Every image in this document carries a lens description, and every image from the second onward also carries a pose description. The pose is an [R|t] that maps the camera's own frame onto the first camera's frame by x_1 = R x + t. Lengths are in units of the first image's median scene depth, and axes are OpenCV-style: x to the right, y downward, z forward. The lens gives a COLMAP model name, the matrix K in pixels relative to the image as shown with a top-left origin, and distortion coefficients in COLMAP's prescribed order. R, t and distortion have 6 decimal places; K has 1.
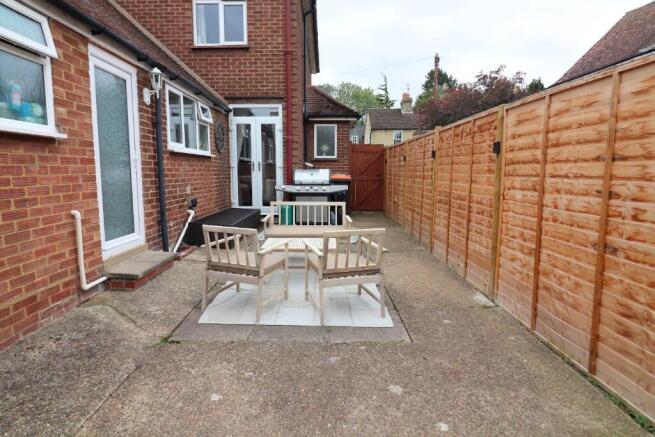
lens RADIAL K [[340.8, 0, 325.8], [0, 340.8, 204.5], [0, 0, 1]] dist [0.002157, 0.000474]
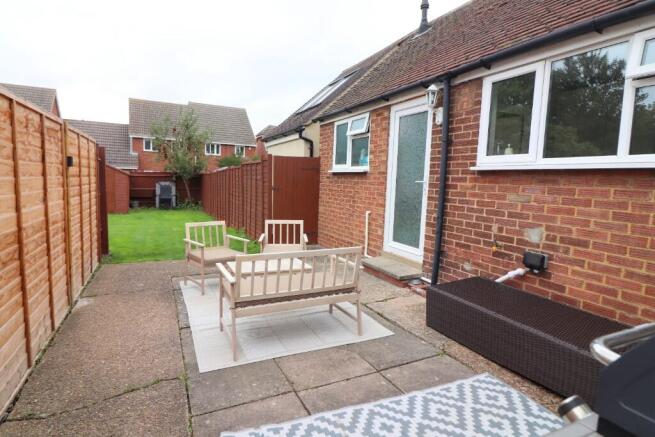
lens RADIAL K [[355.6, 0, 327.5], [0, 355.6, 218.5], [0, 0, 1]] dist [-0.000995, -0.000007]
pose [[-0.900949, 0.016027, -0.433630, 0.237197], [-0.077801, 0.977158, 0.197762, -0.252603], [0.426894, 0.211910, -0.879122, 2.174398]]
